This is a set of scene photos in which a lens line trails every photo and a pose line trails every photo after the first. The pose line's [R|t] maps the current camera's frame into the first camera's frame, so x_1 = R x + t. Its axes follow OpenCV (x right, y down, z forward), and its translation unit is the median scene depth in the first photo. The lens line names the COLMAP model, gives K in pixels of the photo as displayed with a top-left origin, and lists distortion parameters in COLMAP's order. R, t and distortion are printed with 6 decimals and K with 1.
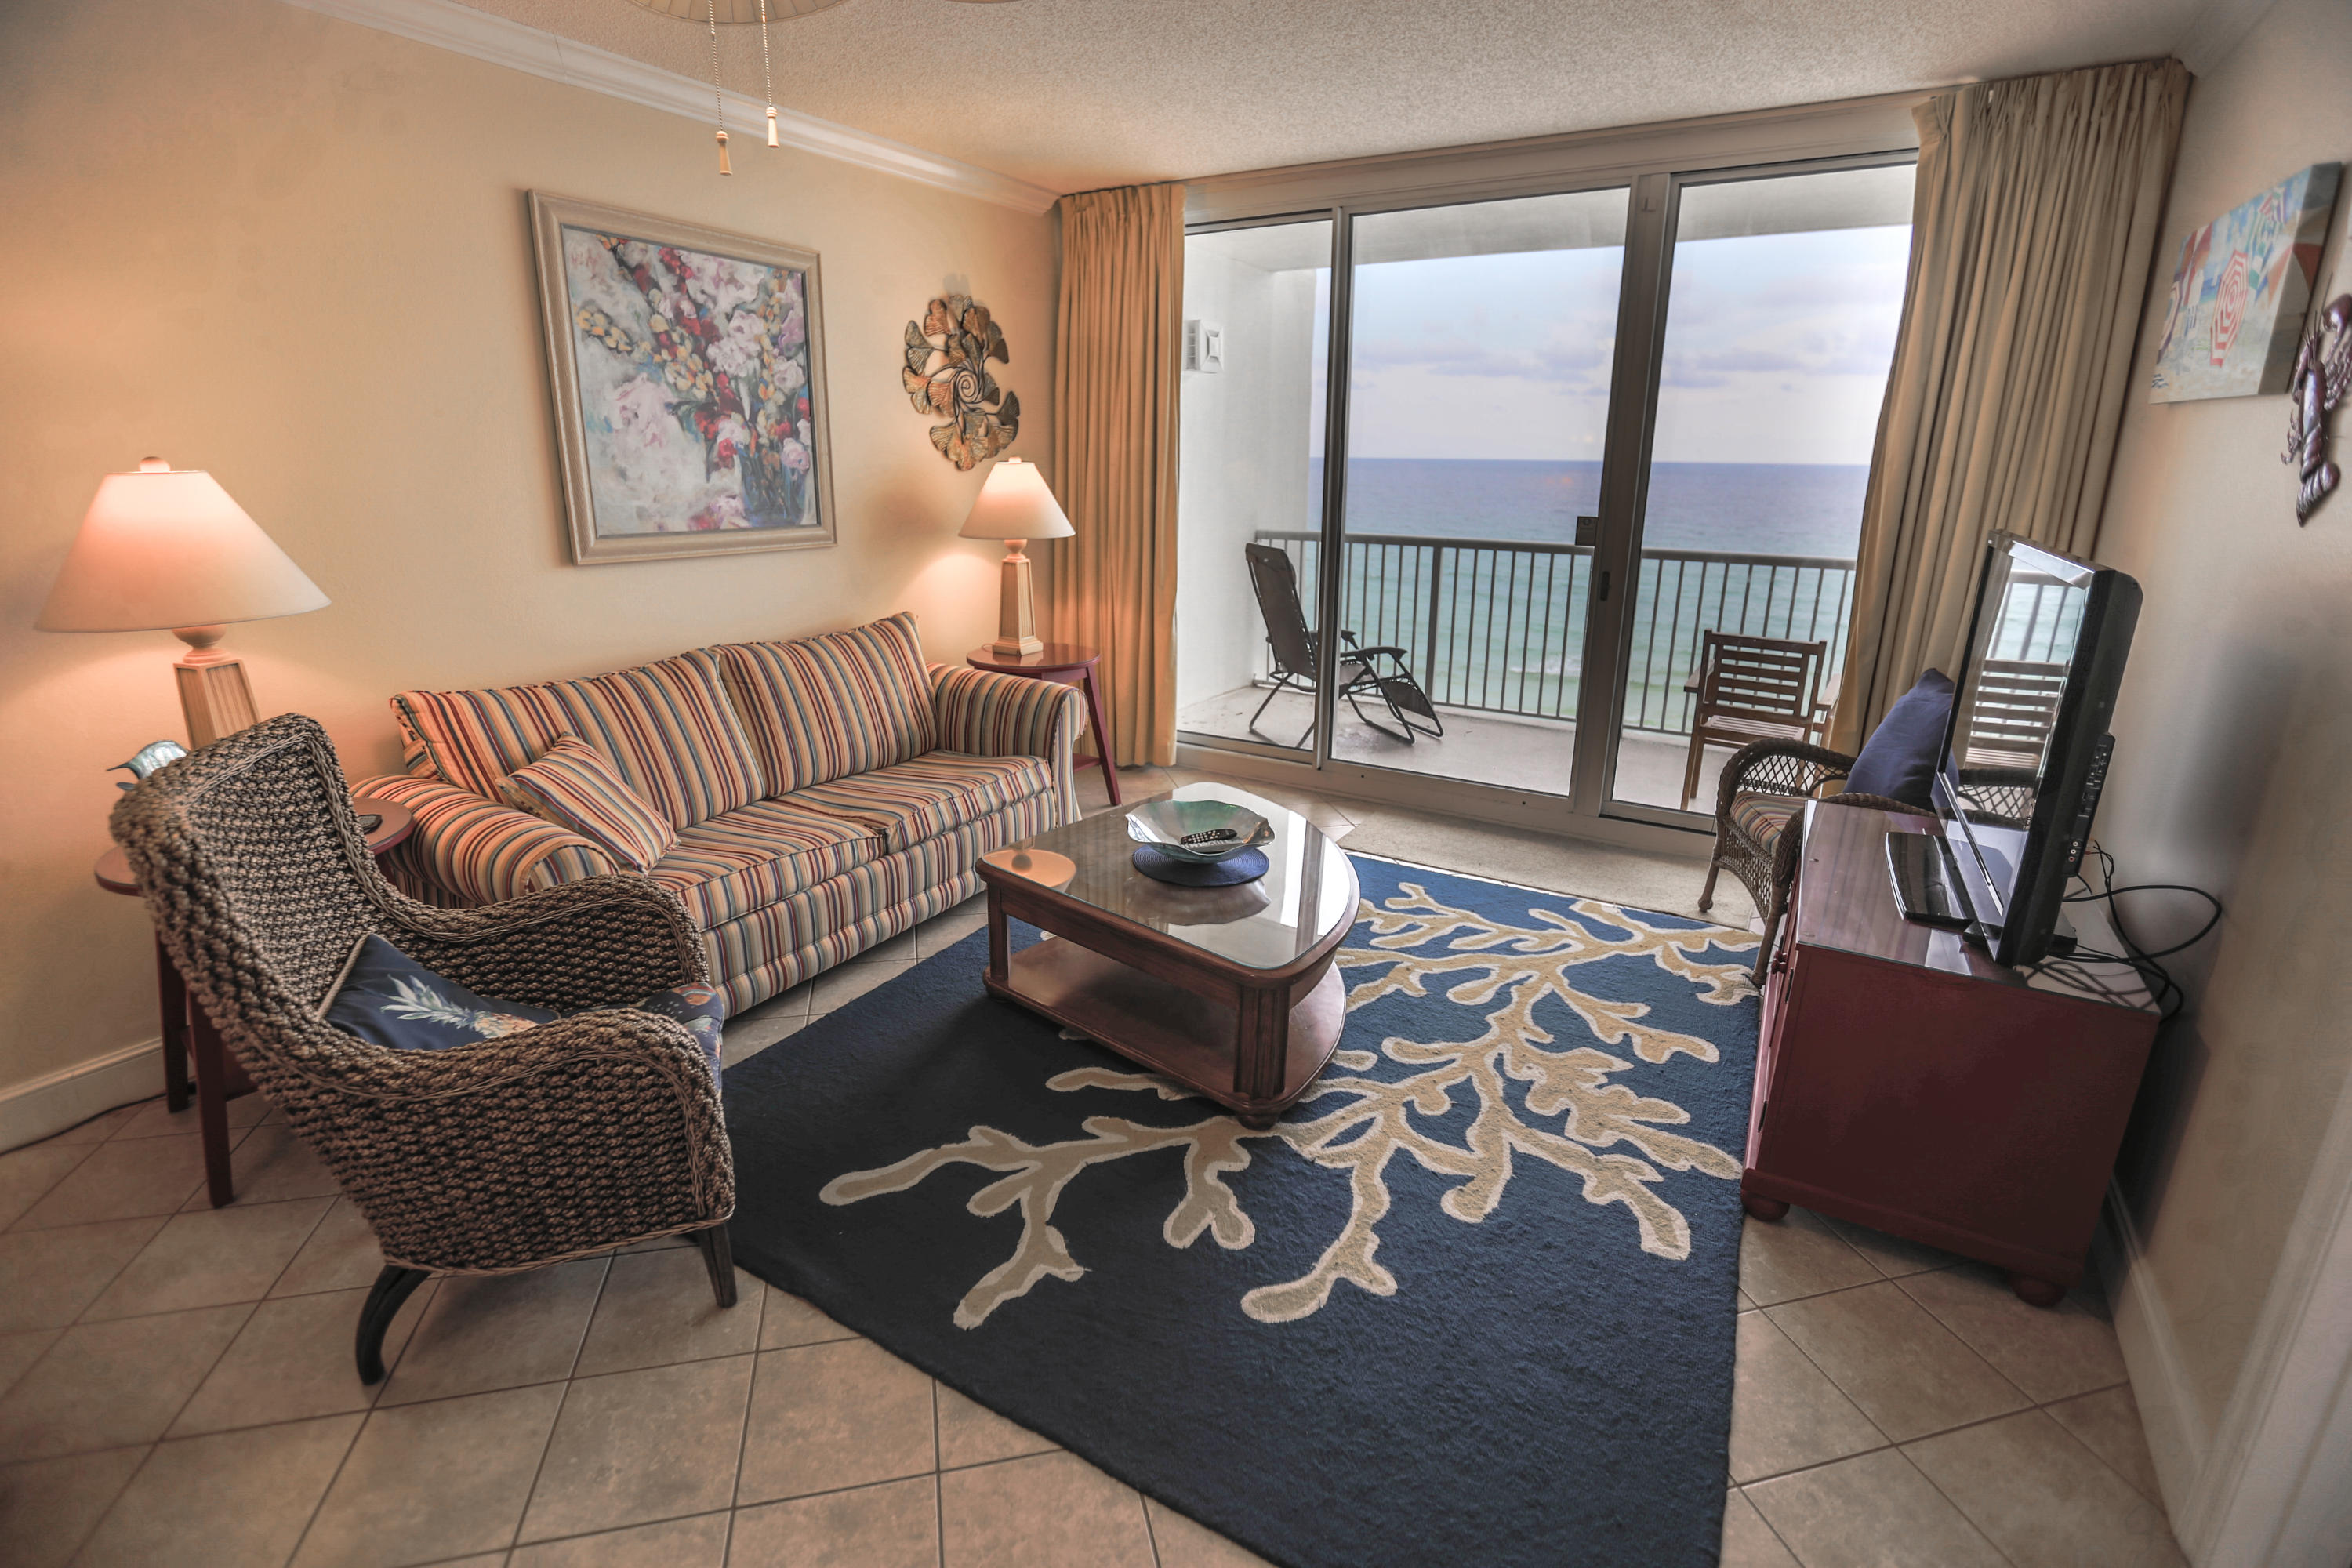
lens RADIAL K [[1089.1, 0, 1171.9], [0, 1089.1, 761.5], [0, 0, 1]] dist [-0.041424, 0.014649]
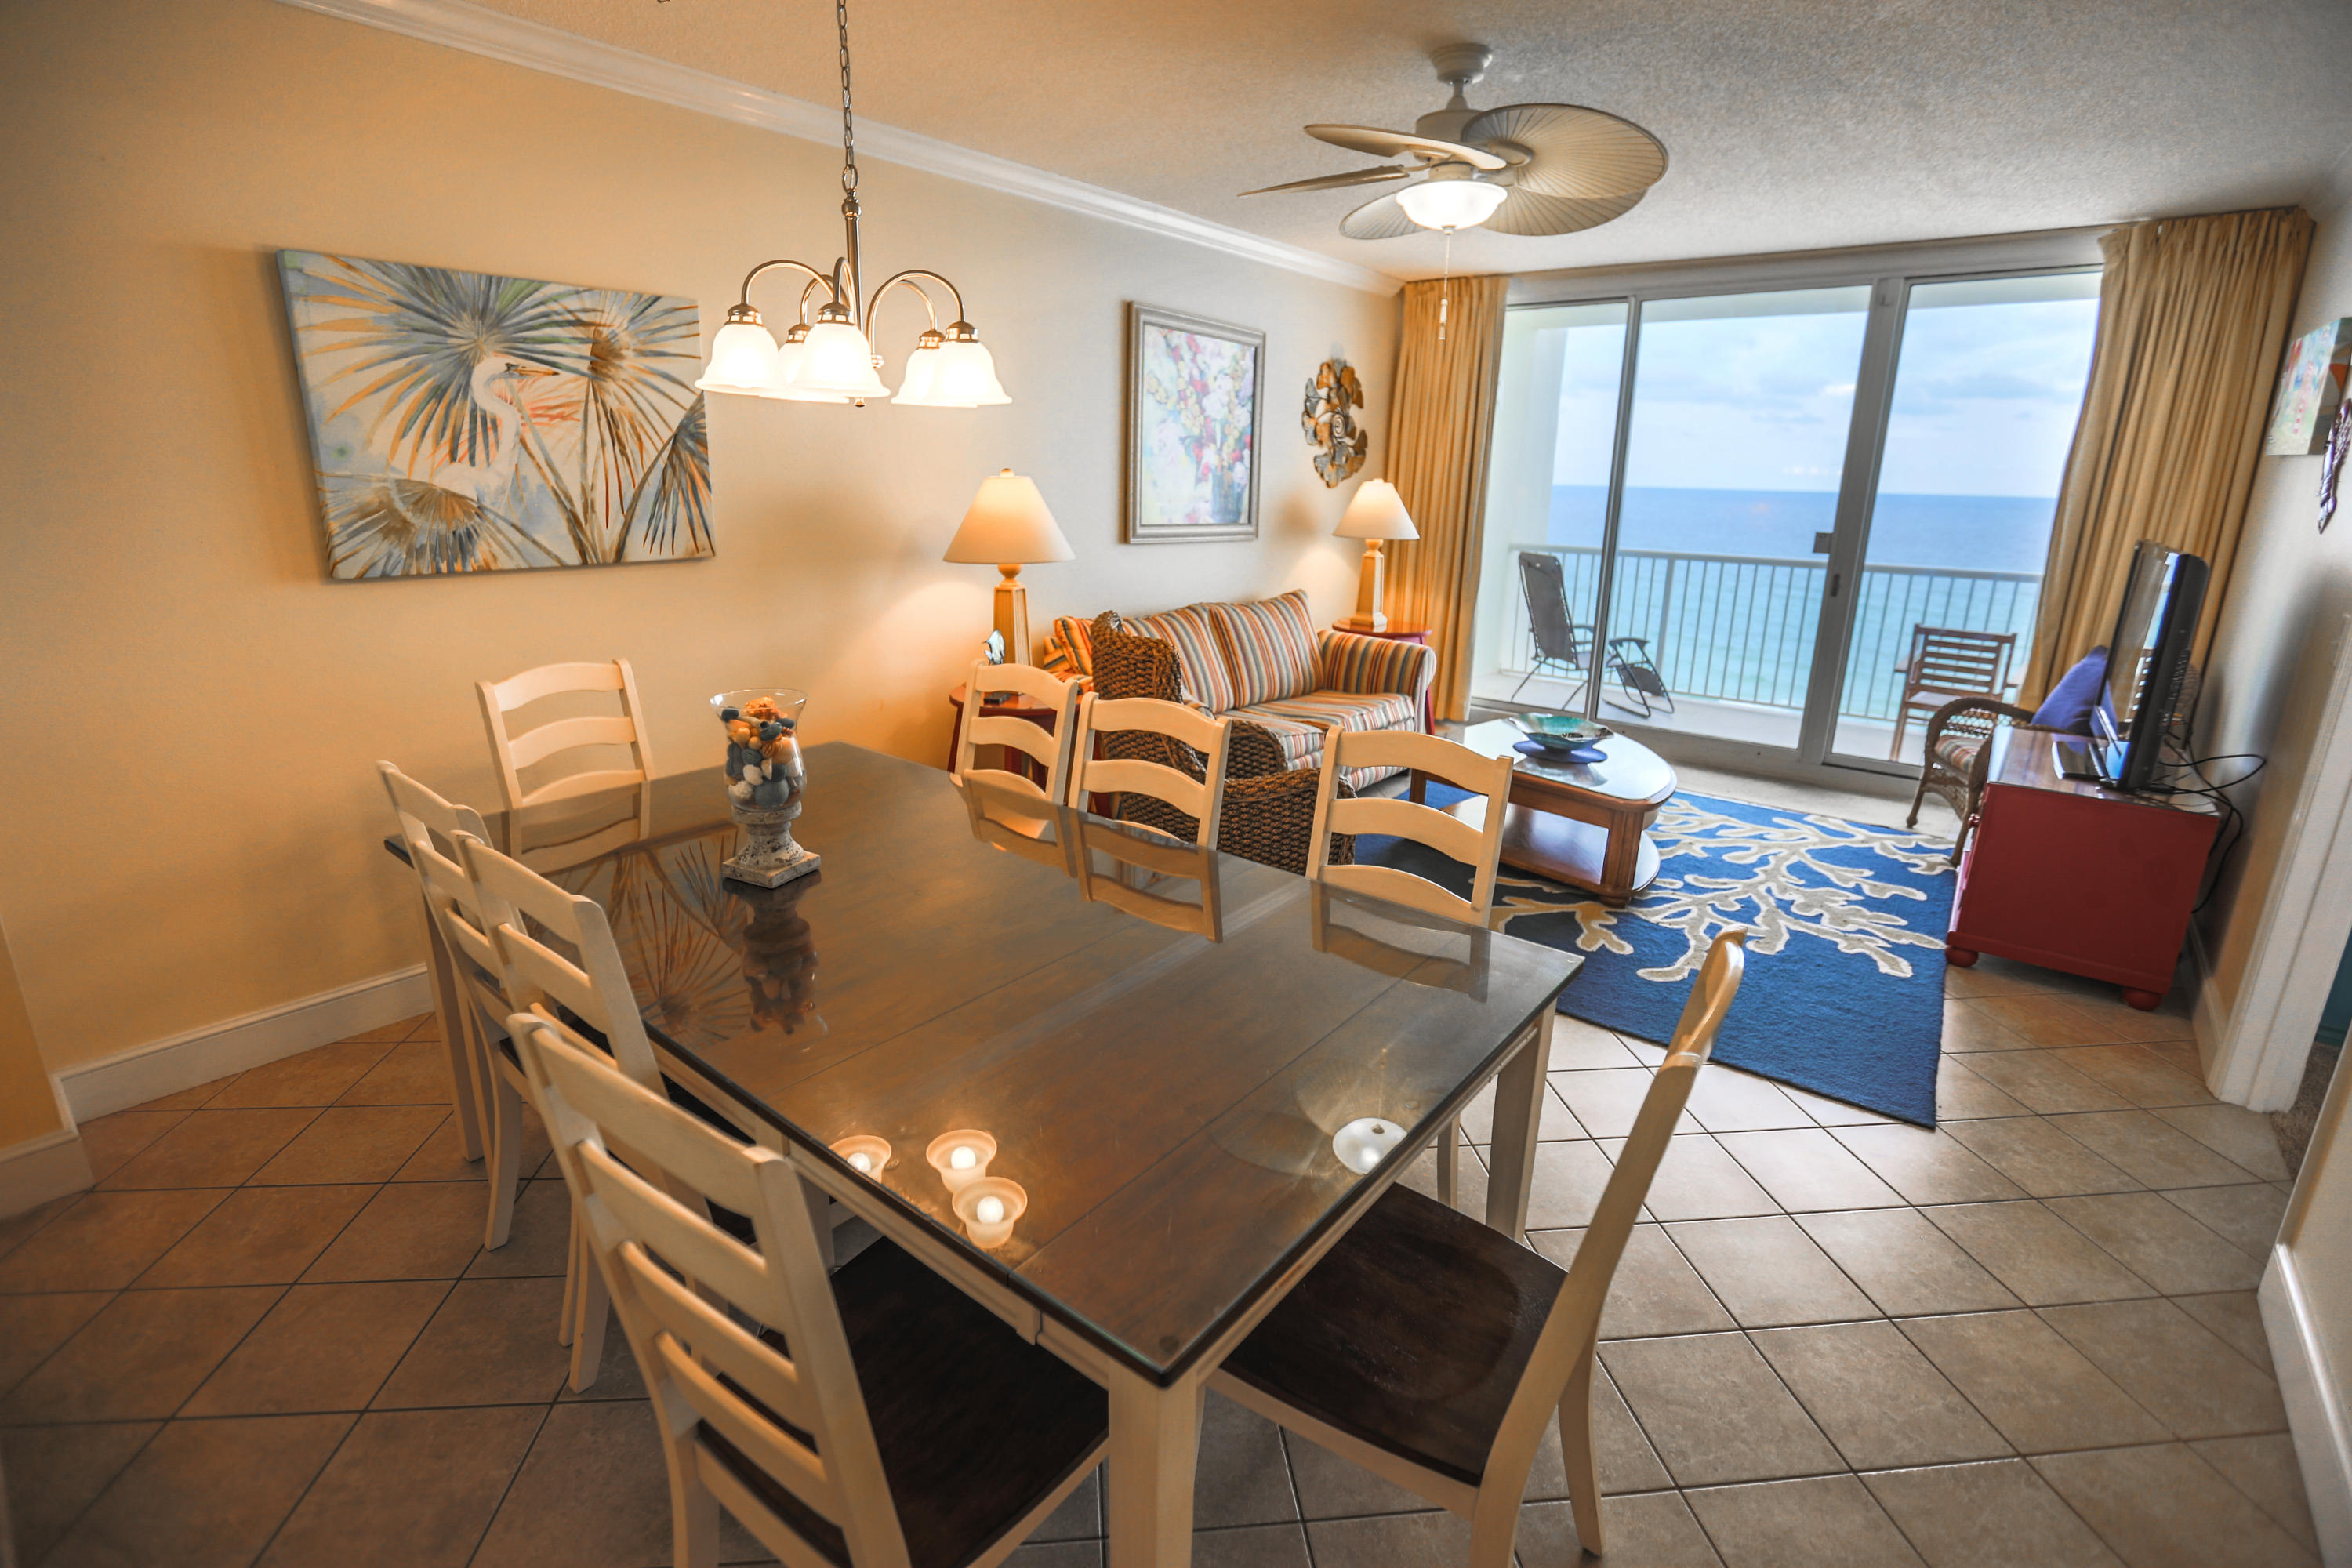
lens RADIAL K [[1089.1, 0, 1172.9], [0, 1089.1, 762.4], [0, 0, 1]] dist [-0.041424, 0.014649]
pose [[0.991328, 0.045396, -0.123321, -0.284550], [-0.047566, 0.998760, -0.014709, 0.138915], [0.122500, 0.020448, 0.992258, -0.484357]]
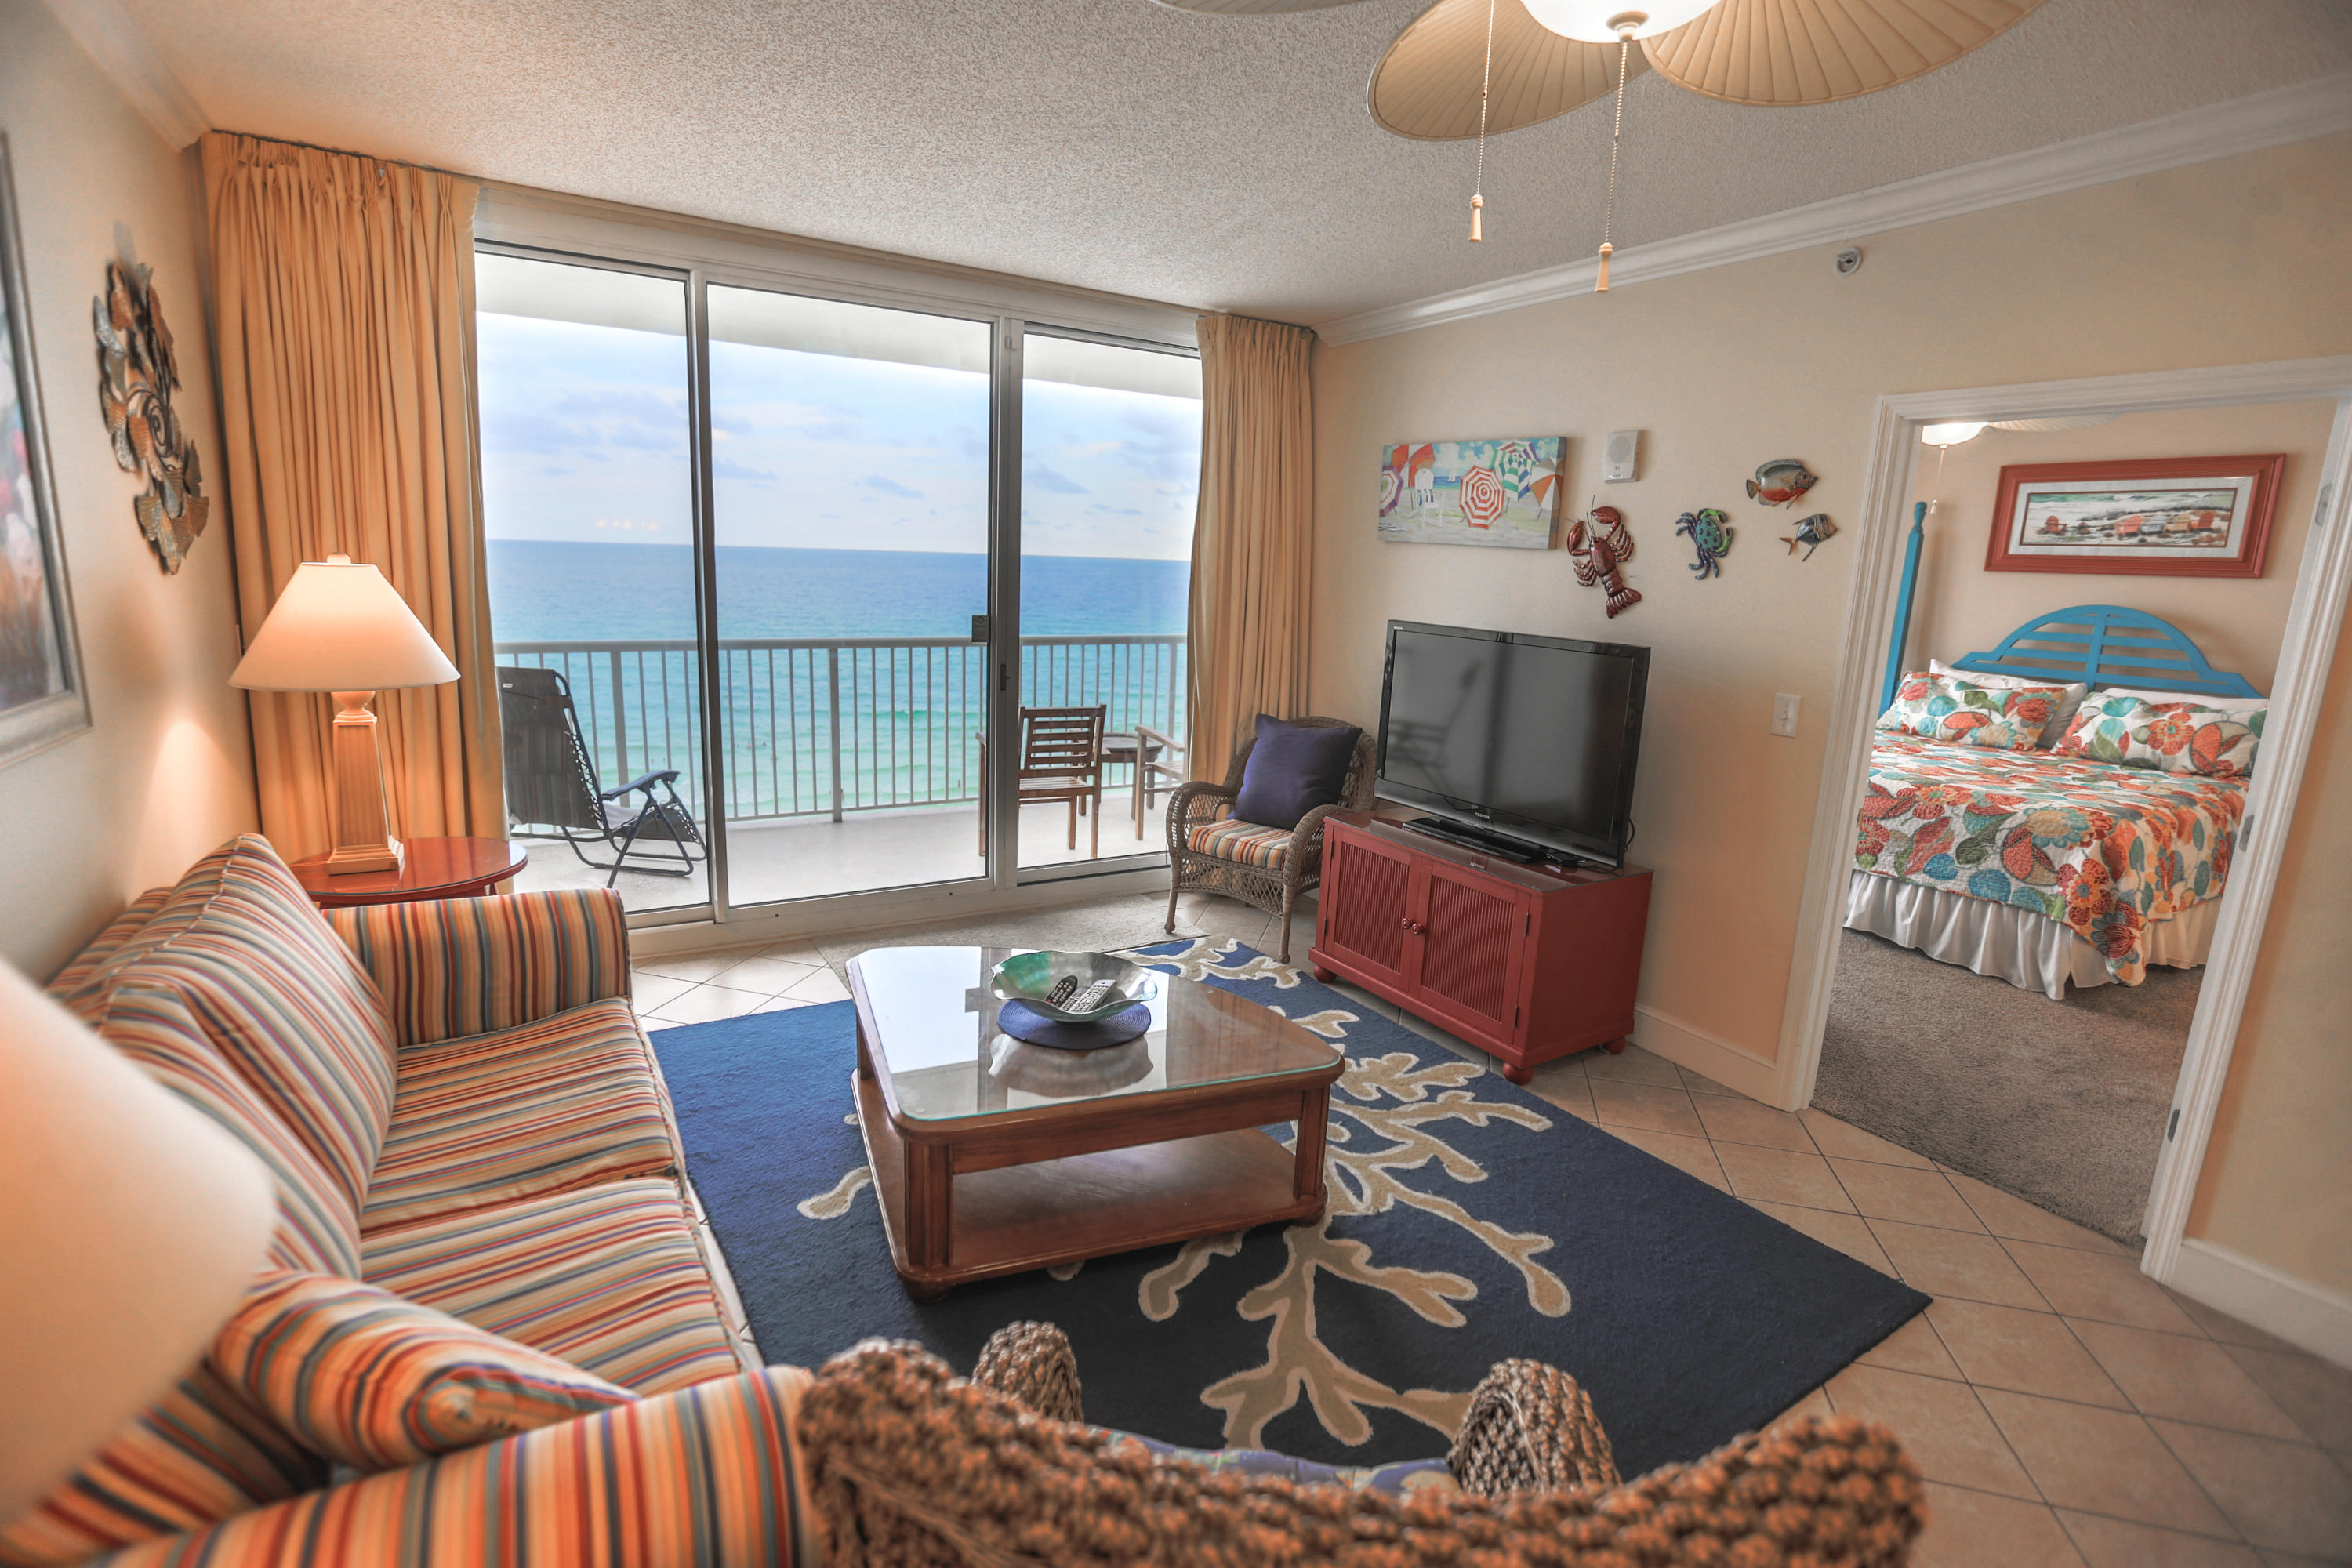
lens RADIAL K [[1089.1, 0, 1172.2], [0, 1089.1, 758.6], [0, 0, 1]] dist [-0.041424, 0.014649]
pose [[0.460102, -0.148377, 0.875380, -0.623250], [0.210366, 0.976081, 0.054877, -0.133582], [-0.862585, 0.158902, 0.480310, 0.424022]]
